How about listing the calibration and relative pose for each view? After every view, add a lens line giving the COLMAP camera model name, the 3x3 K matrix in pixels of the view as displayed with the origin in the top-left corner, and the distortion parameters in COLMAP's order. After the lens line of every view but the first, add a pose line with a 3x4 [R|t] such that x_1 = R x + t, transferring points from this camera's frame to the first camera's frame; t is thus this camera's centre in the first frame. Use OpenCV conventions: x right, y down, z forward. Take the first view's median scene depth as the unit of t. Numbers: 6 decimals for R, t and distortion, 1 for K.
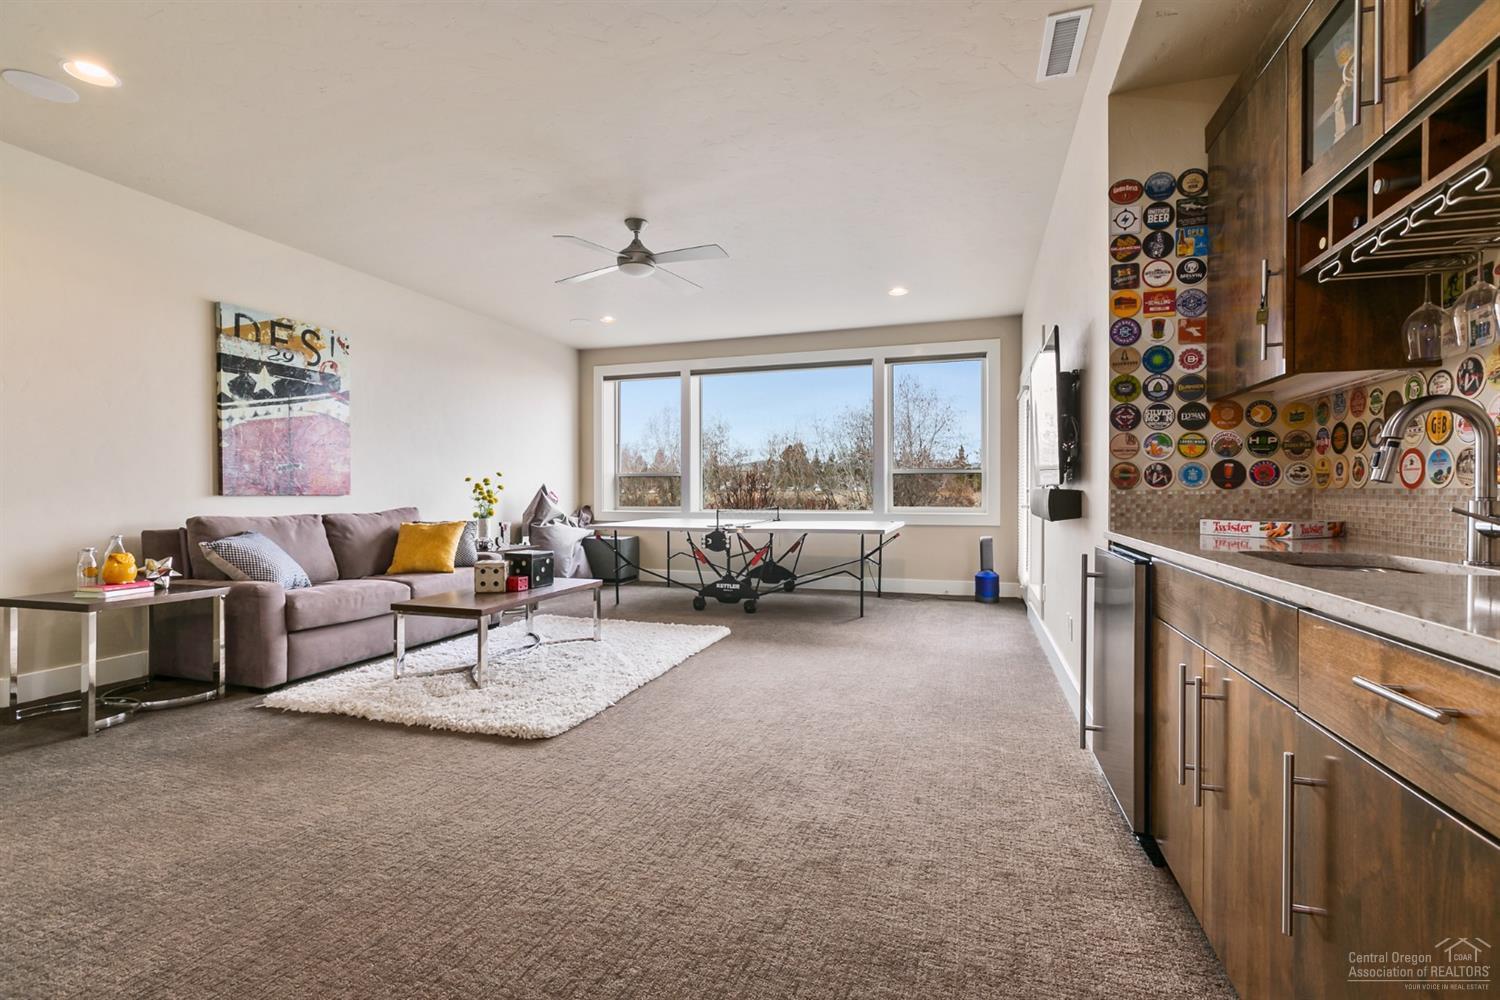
lens RADIAL K [[672.8, 0, 758.7], [0, 672.8, 499.8], [0, 0, 1]] dist [-0.001226, -0.000375]
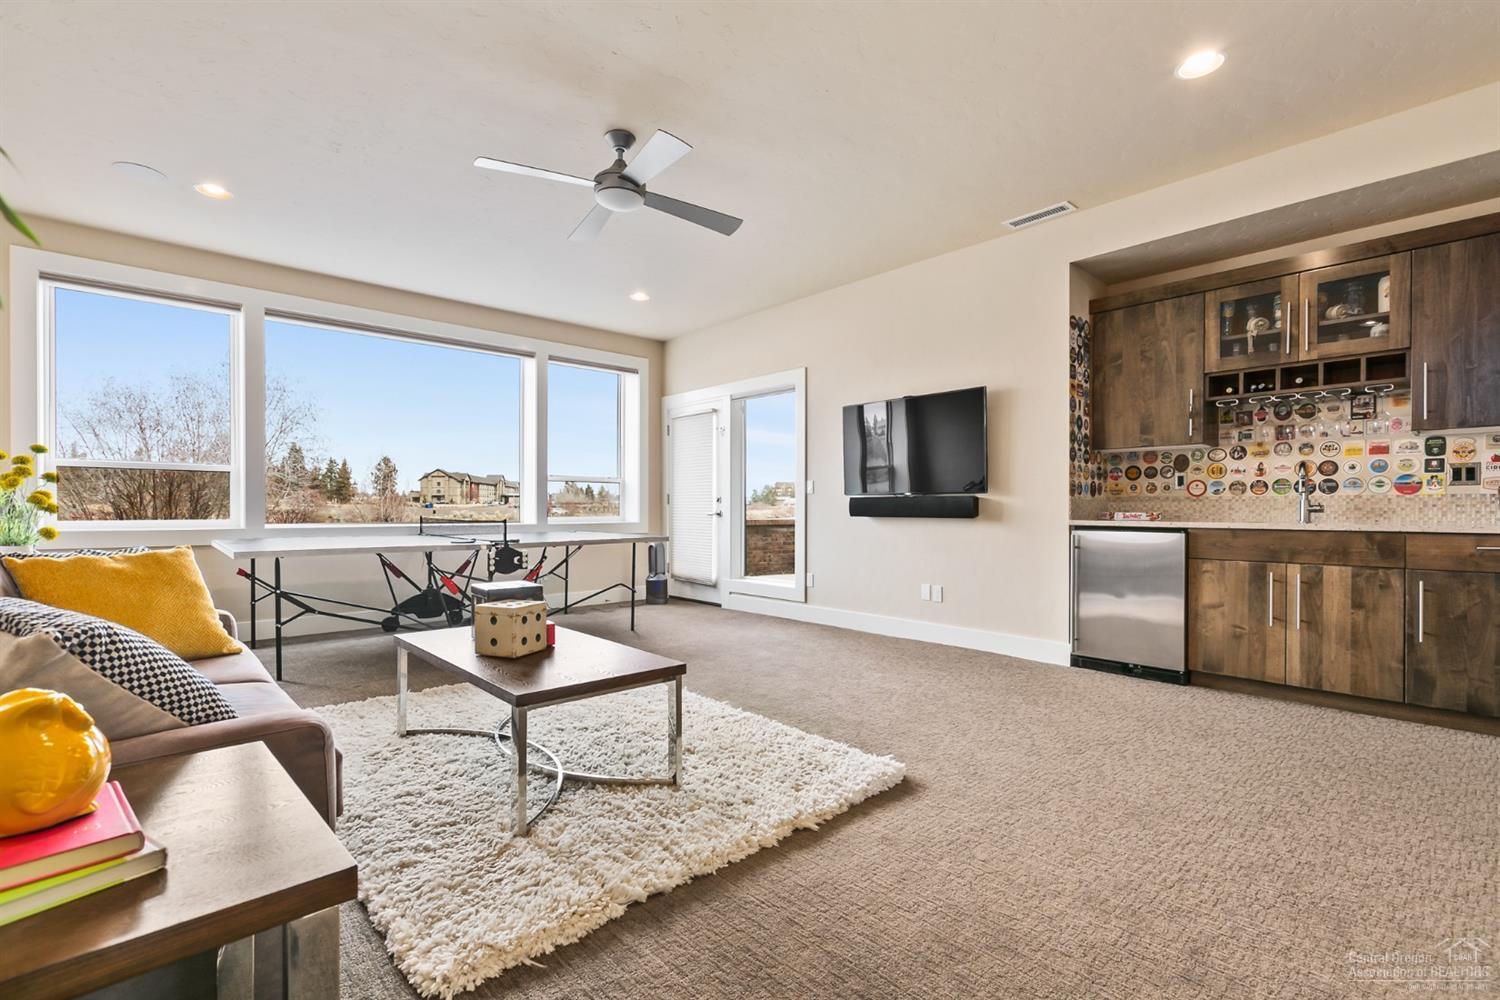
lens RADIAL K [[672.8, 0, 758.8], [0, 672.8, 506.7], [0, 0, 1]] dist [-0.001226, -0.000375]
pose [[0.490964, 0.006061, 0.871159, -0.803142], [0.005129, 0.999938, -0.009847, 0.014901], [-0.871165, 0.009303, 0.490902, 0.515666]]
